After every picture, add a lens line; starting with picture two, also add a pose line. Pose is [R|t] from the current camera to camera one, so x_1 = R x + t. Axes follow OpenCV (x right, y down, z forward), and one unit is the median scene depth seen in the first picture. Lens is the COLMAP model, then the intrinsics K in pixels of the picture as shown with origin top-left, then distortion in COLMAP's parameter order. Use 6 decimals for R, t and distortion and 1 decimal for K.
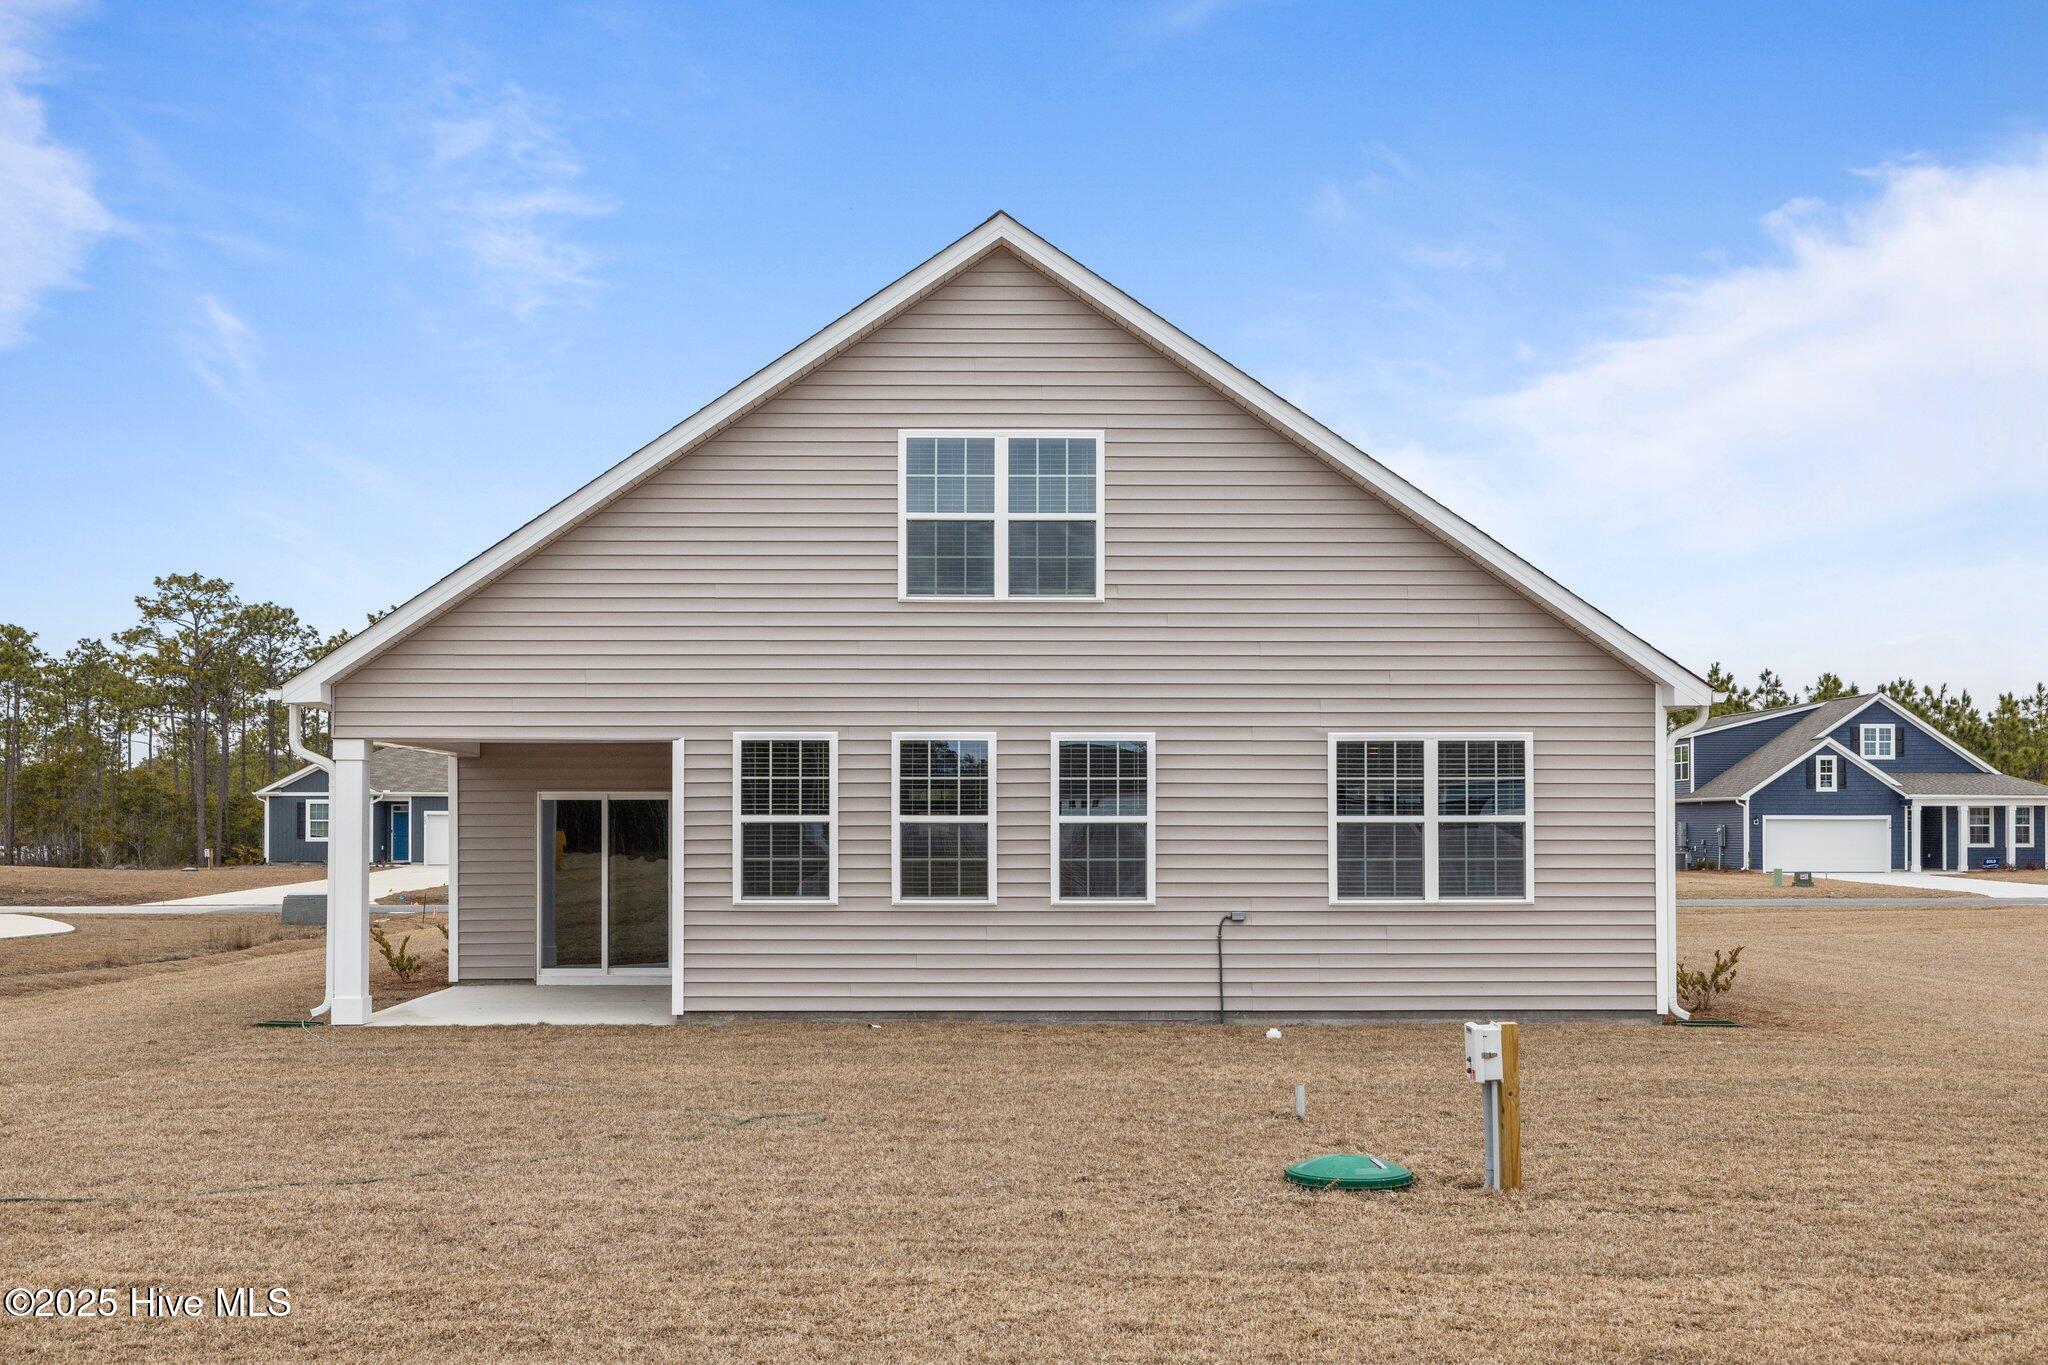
lens RADIAL K [[2045.3, 0, 1021.4], [0, 2045.3, 715.0], [0, 0, 1]] dist [-0.016259, 0.000000]
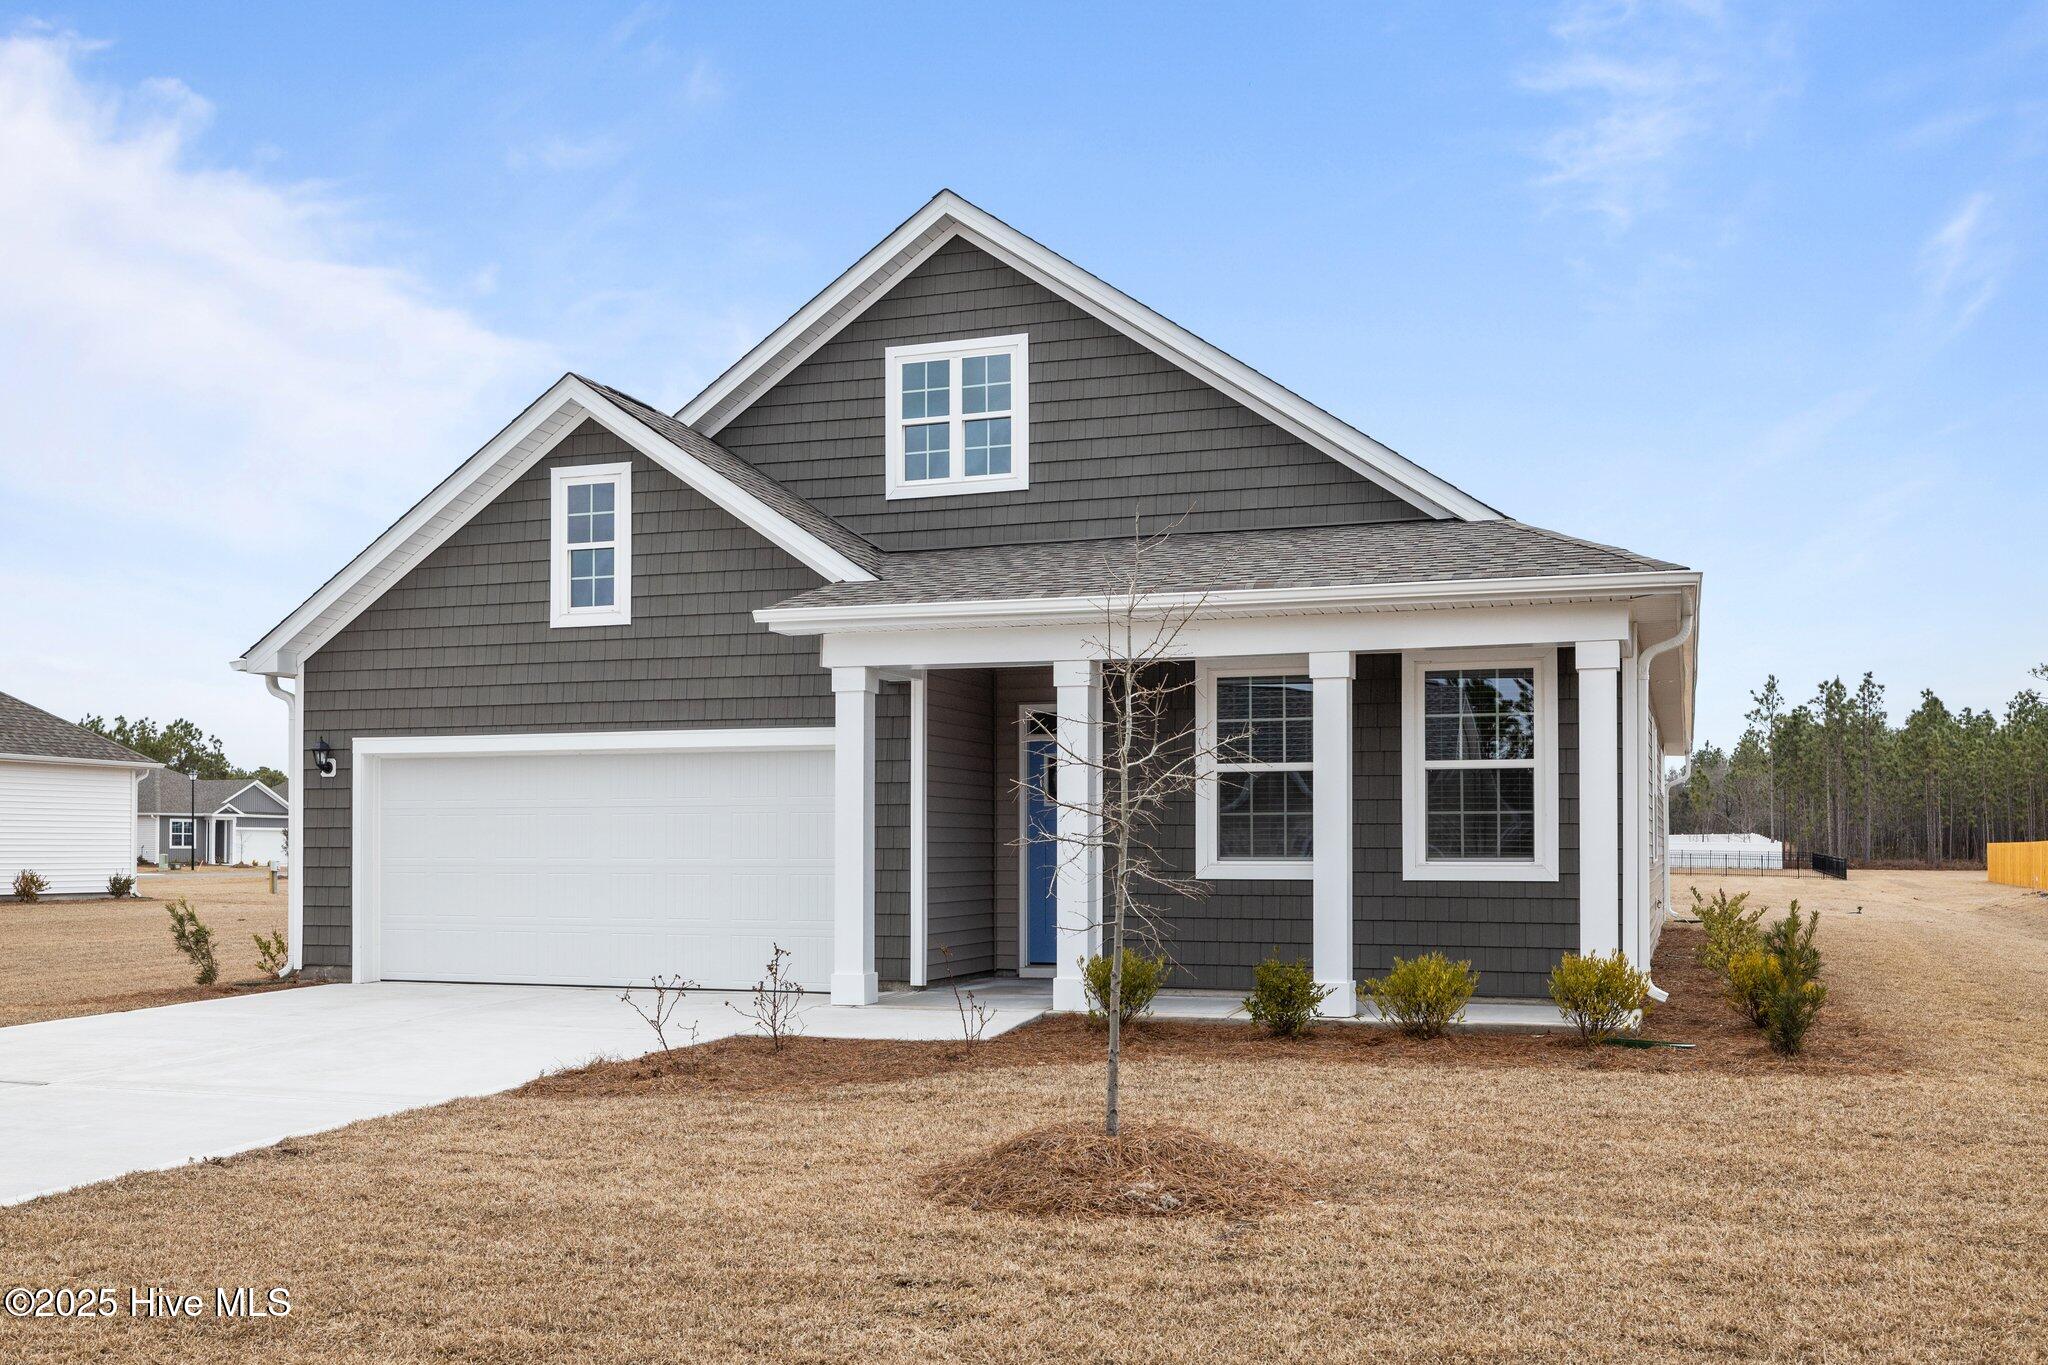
lens RADIAL K [[1893.1, 0, 1016.4], [0, 1893.1, 800.1], [0, 0, 1]] dist [0.024868, 0.000000]
pose [[0.935448, -0.009400, -0.353340, 0.511919], [0.013859, 0.999853, 0.010092, 0.055182], [0.353194, -0.014338, 0.935440, 0.820600]]
